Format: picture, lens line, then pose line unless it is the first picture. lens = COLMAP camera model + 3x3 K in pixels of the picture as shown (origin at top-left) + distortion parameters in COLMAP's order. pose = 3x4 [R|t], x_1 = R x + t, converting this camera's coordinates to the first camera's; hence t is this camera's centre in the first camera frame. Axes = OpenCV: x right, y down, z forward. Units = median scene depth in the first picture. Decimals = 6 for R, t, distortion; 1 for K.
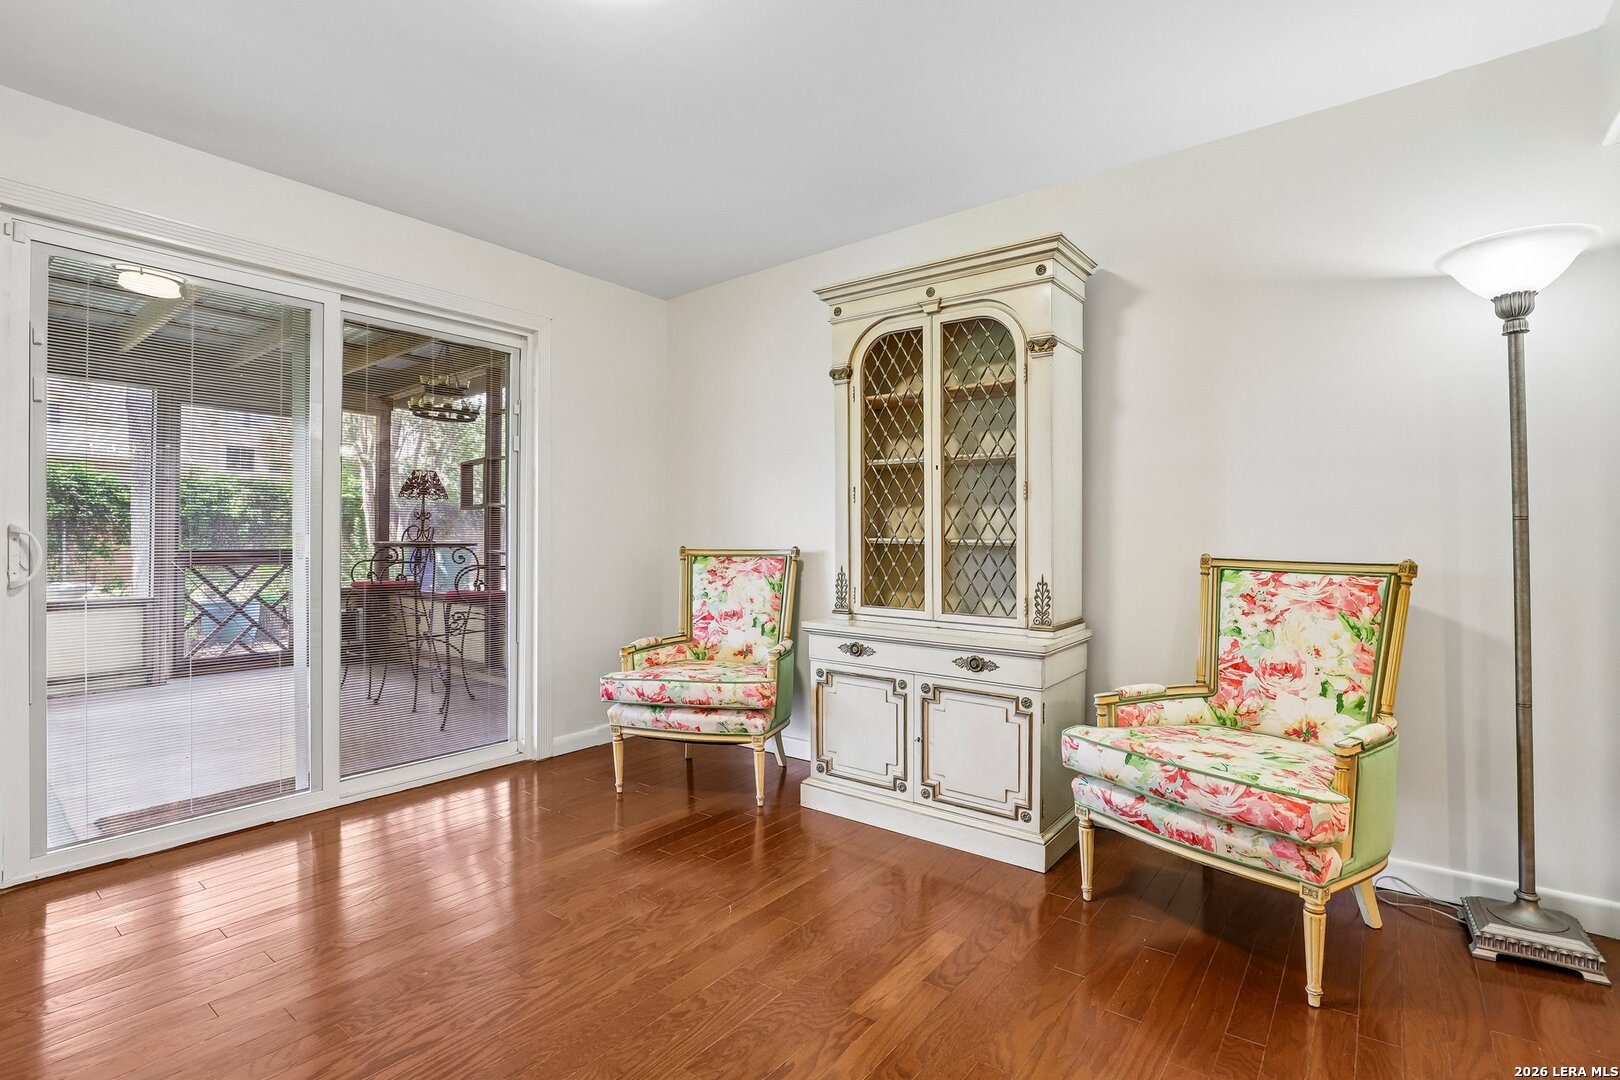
lens RADIAL K [[740.2, 0, 819.4], [0, 740.2, 517.0], [0, 0, 1]] dist [-0.020269, 0.005913]
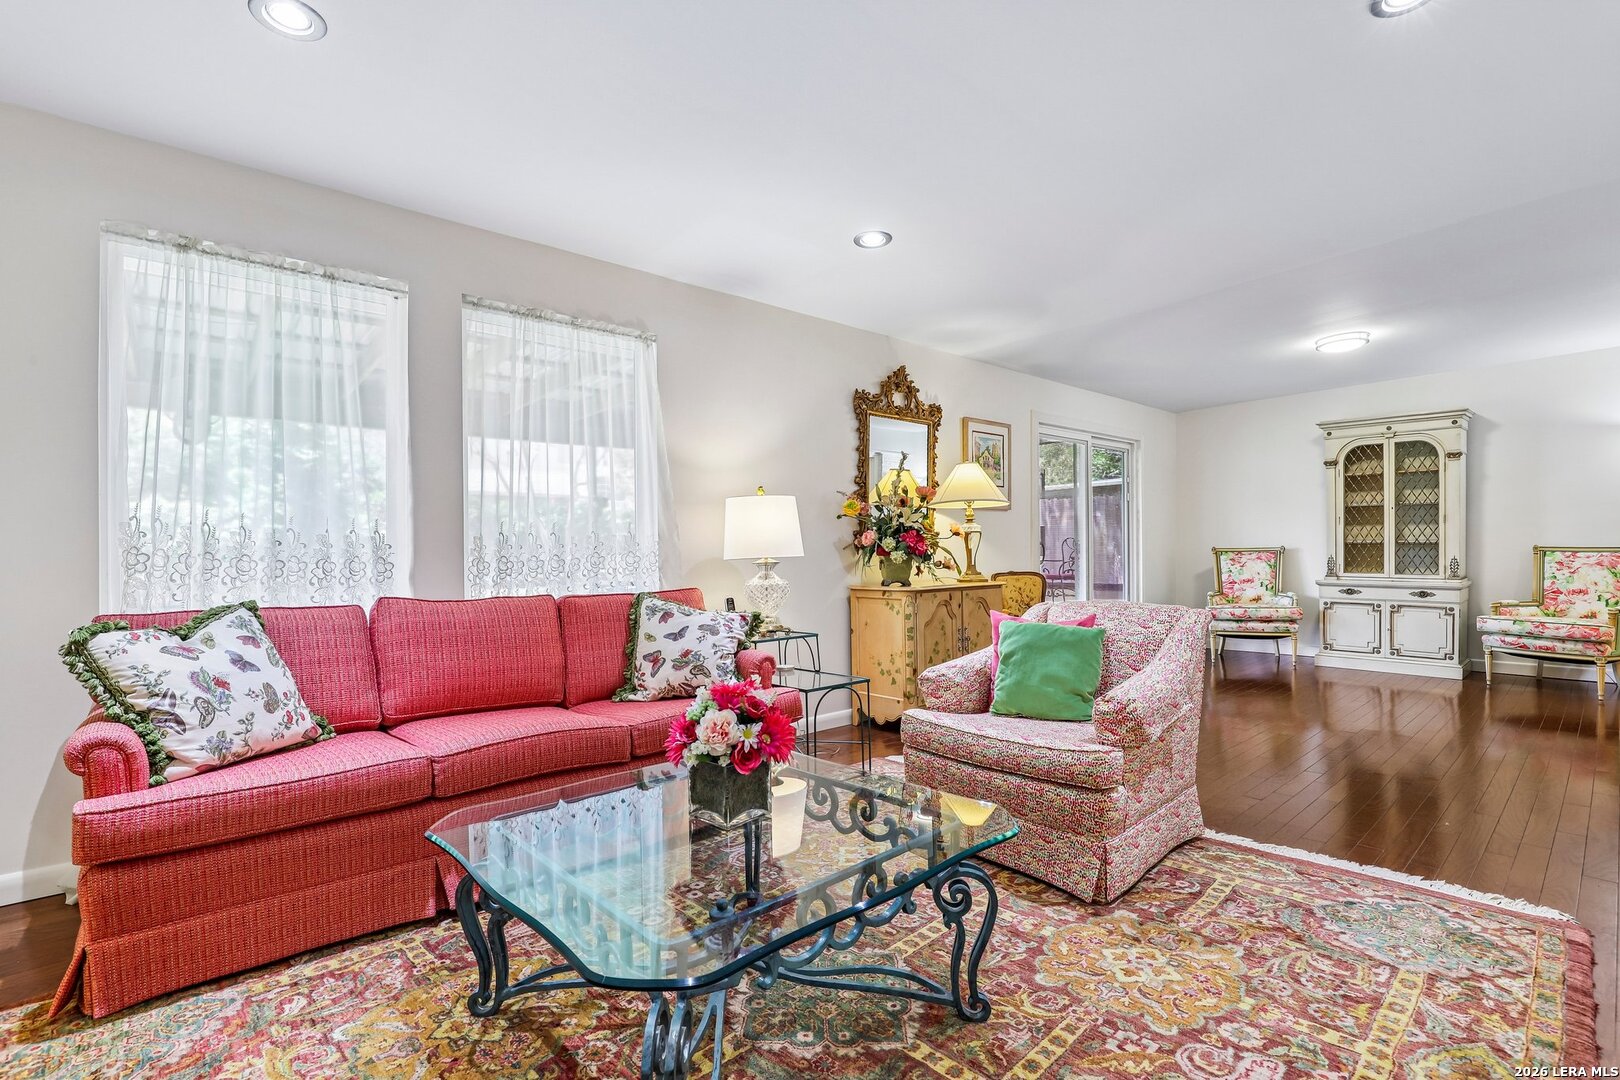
lens RADIAL K [[740.2, 0, 836.2], [0, 740.2, 542.0], [0, 0, 1]] dist [-0.020269, 0.005913]
pose [[0.986510, -0.016757, -0.162842, -1.135426], [0.020282, 0.999594, 0.020009, -0.043424], [0.162441, -0.023042, 0.986449, -1.442331]]
